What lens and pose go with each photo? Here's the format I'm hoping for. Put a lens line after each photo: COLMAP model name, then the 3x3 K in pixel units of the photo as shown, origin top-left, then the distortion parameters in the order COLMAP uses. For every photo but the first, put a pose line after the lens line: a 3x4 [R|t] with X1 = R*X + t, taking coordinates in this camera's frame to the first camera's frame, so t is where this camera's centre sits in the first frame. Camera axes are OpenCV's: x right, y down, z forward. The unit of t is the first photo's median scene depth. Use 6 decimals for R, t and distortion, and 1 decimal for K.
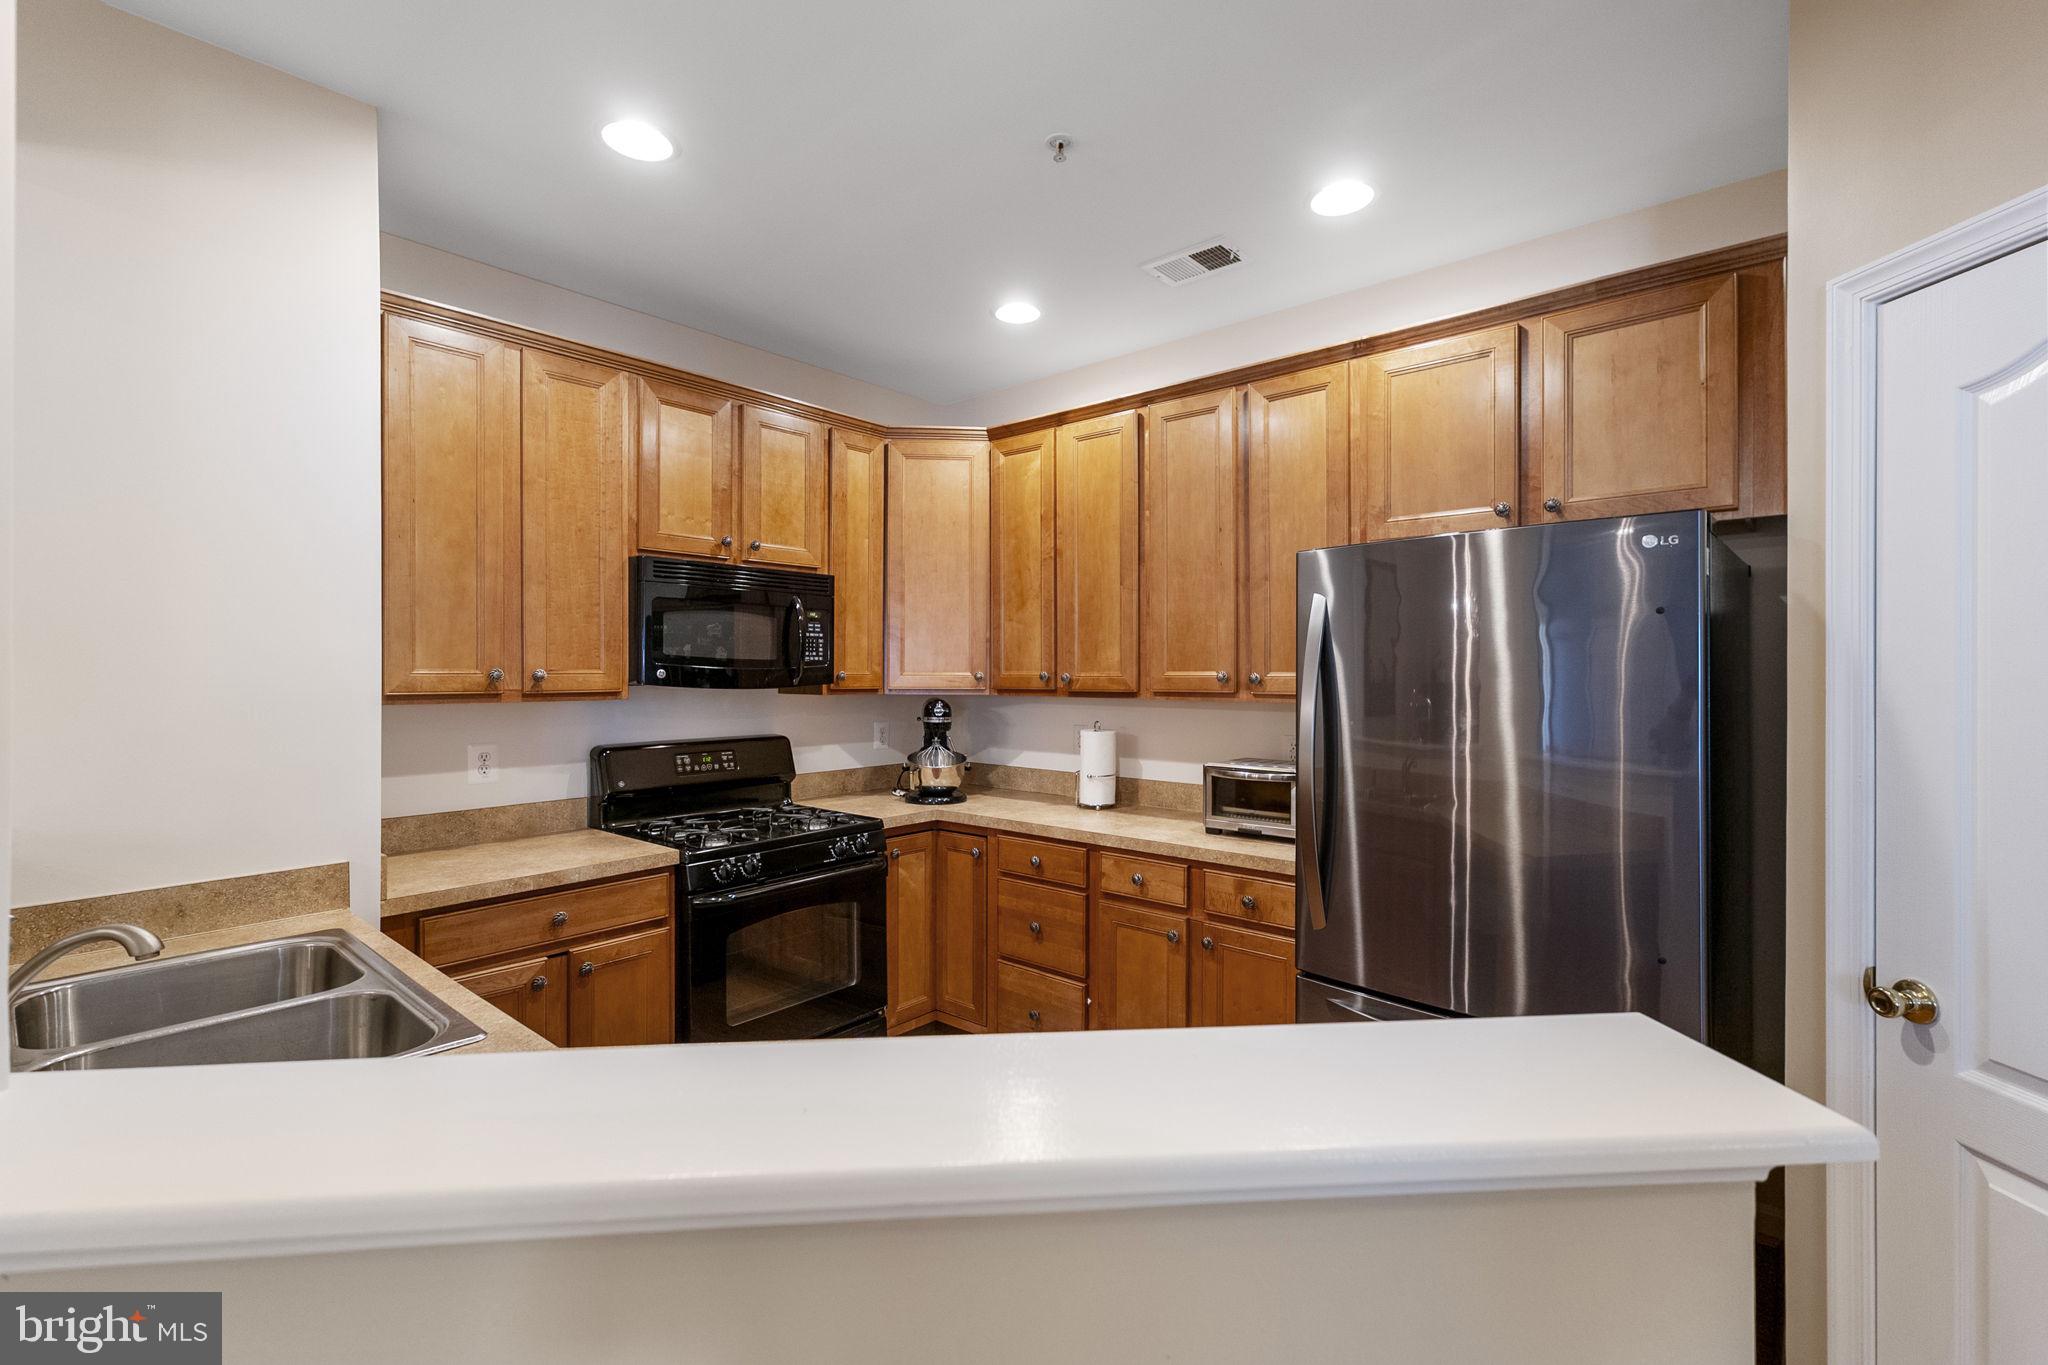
lens RADIAL K [[894.1, 0, 1022.5], [0, 894.1, 668.2], [0, 0, 1]] dist [0.002509, 0.002361]
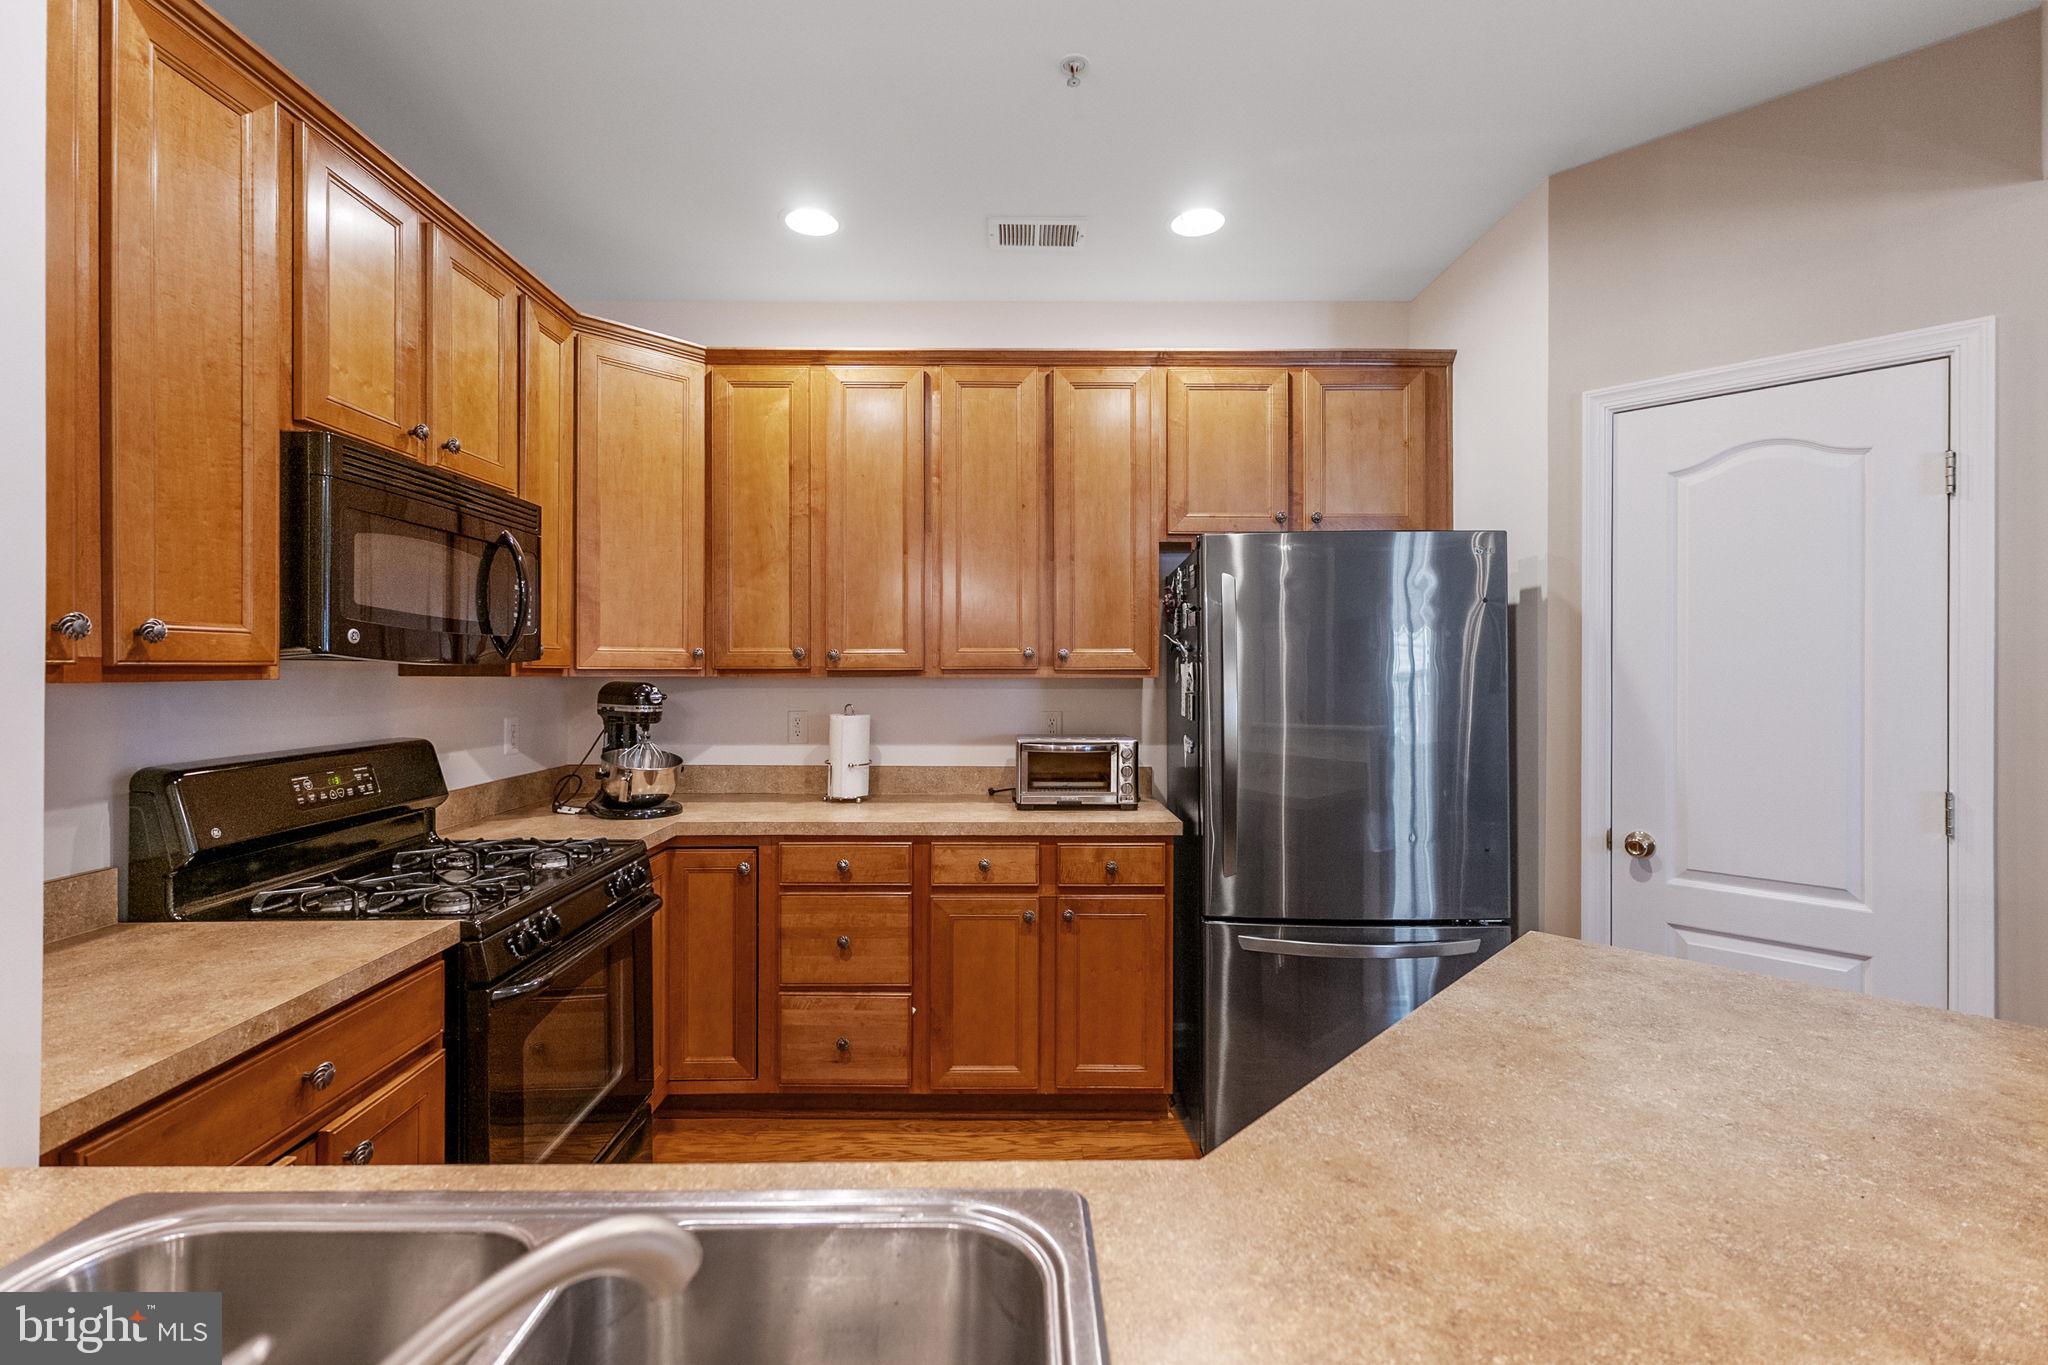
lens RADIAL K [[894.1, 0, 1016.3], [0, 894.1, 665.5], [0, 0, 1]] dist [0.002509, 0.002361]
pose [[0.753413, 0.002239, 0.657544, -0.424863], [-0.002388, 0.999997, -0.000669, 0.023127], [-0.657543, -0.001066, 0.753416, 0.239317]]
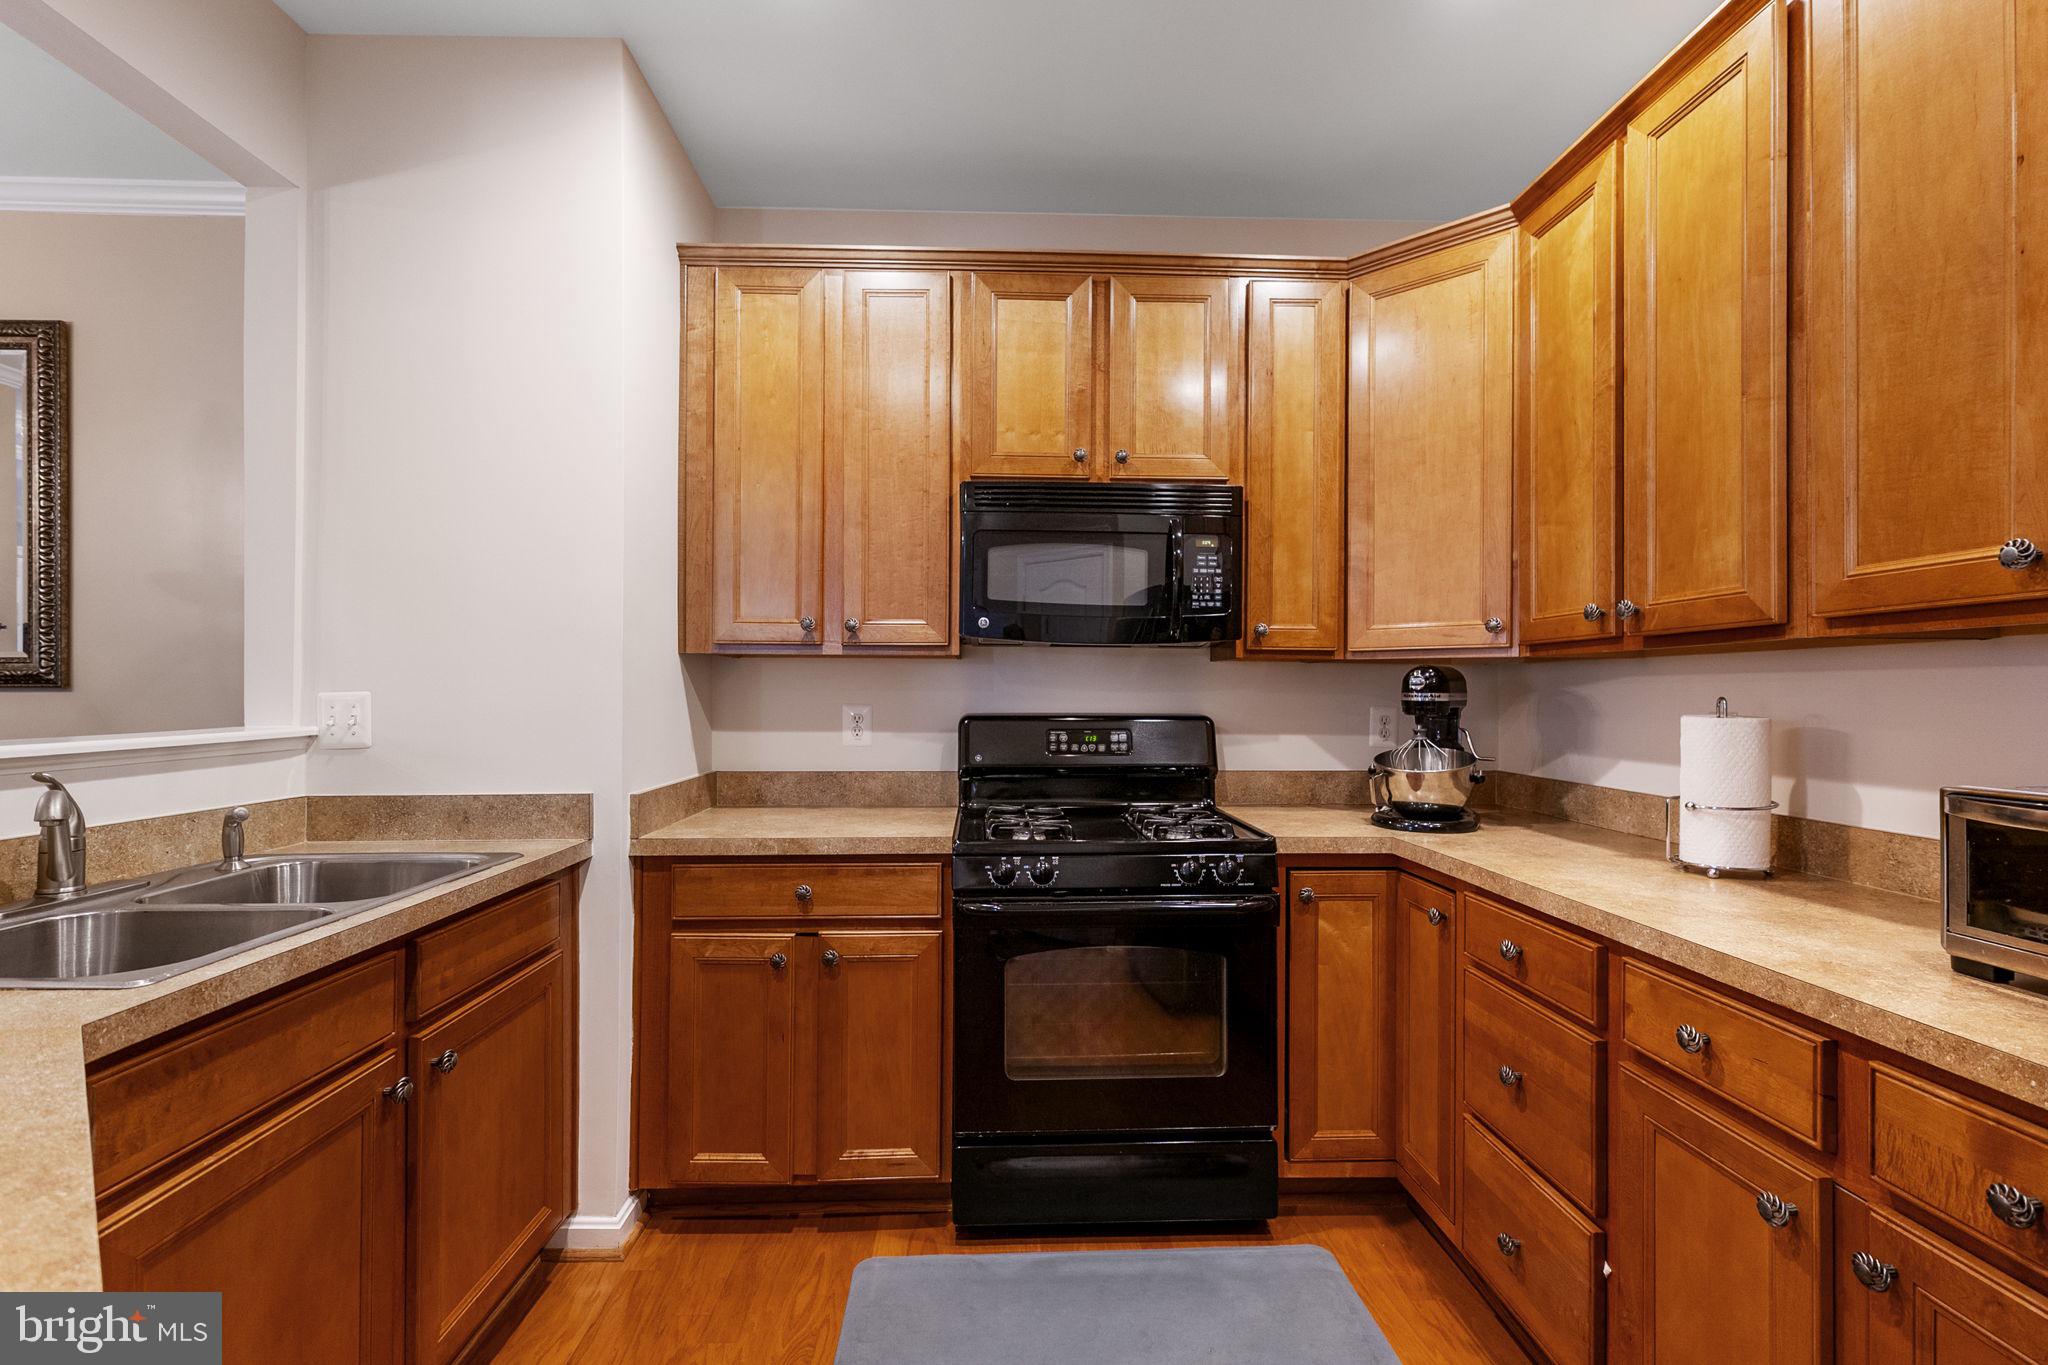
lens RADIAL K [[894.1, 0, 1026.4], [0, 894.1, 689.5], [0, 0, 1]] dist [0.002509, 0.002361]
pose [[0.683525, -0.001339, -0.729926, 0.203457], [-0.002580, 0.999988, -0.004251, 0.064894], [0.729922, 0.004789, 0.683513, 0.428752]]
